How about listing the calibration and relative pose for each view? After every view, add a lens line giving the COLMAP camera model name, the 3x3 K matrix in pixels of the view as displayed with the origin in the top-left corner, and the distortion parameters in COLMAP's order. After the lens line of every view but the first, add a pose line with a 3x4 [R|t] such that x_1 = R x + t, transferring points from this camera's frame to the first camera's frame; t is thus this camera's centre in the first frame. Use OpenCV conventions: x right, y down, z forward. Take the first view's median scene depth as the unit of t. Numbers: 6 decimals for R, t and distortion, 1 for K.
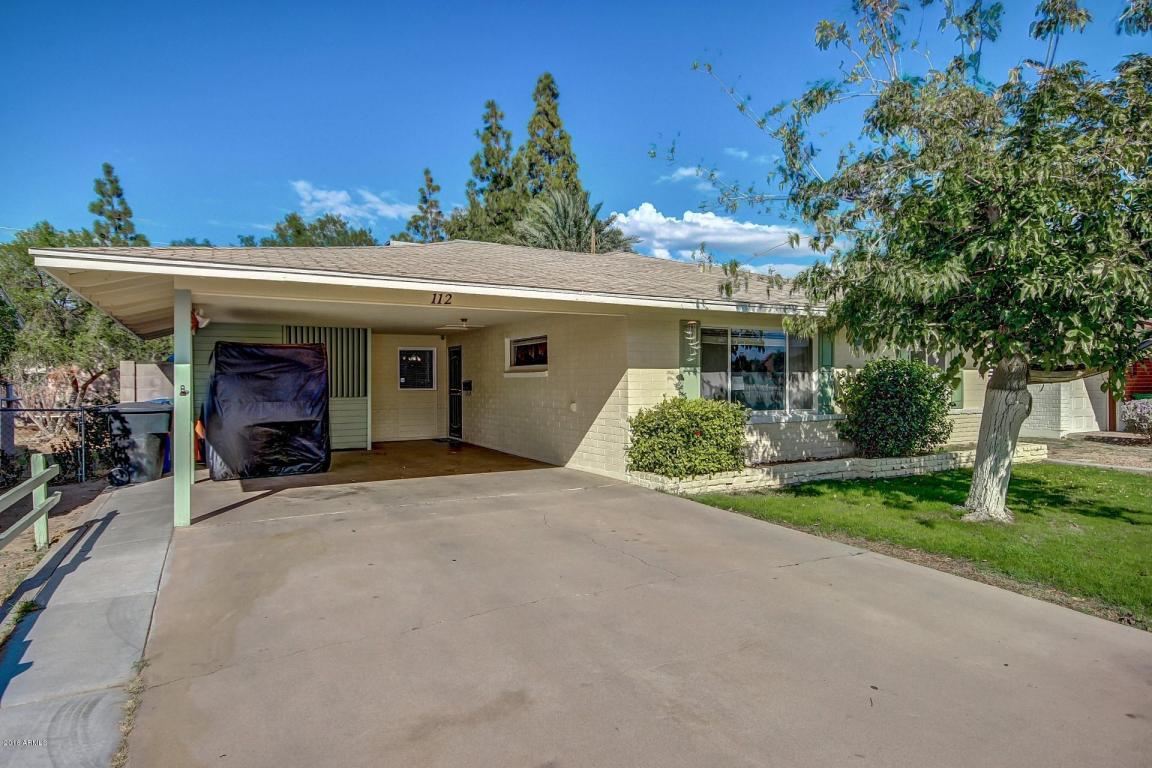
lens RADIAL K [[640.0, 0, 577.1], [0, 640.0, 381.7], [0, 0, 1]] dist [0.001801, -0.000059]
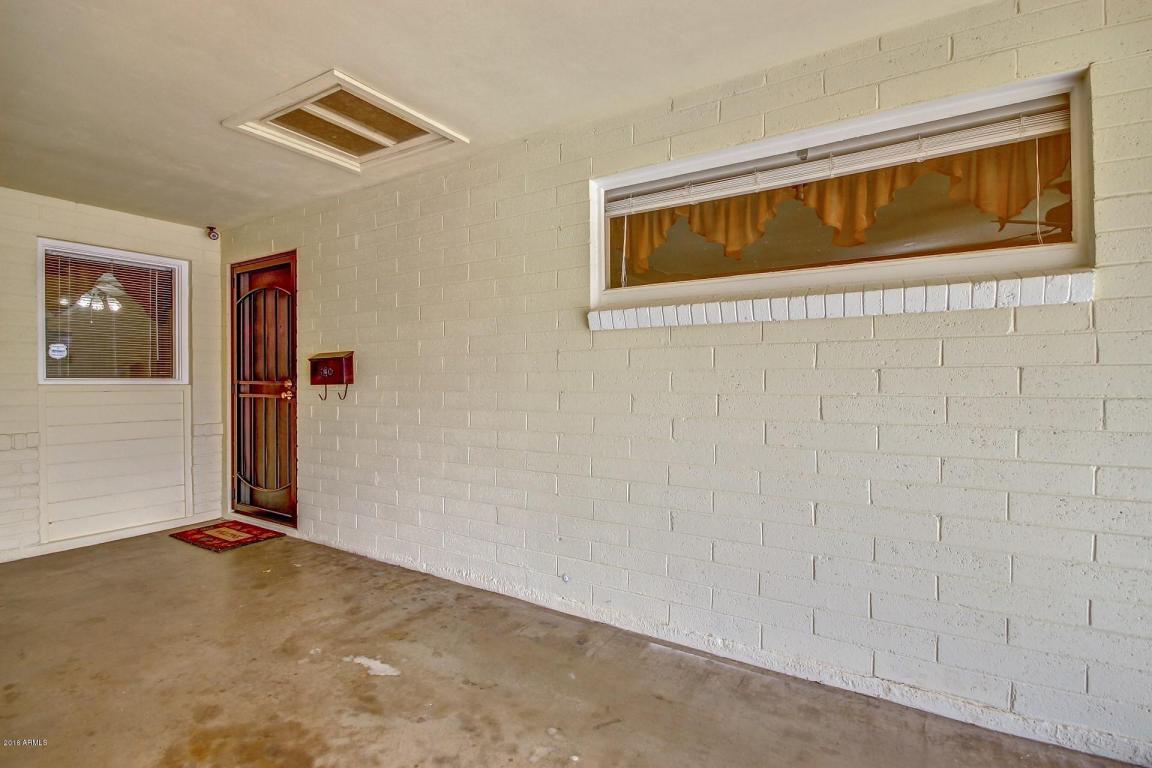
lens RADIAL K [[541.2, 0, 573.7], [0, 541.2, 378.7], [0, 0, 1]] dist [-0.001239, 0.000152]
pose [[0.880758, -0.000122, 0.473566, -0.180427], [-0.000726, 0.999998, 0.001607, 0.009987], [-0.473566, -0.001759, 0.880757, 0.665908]]
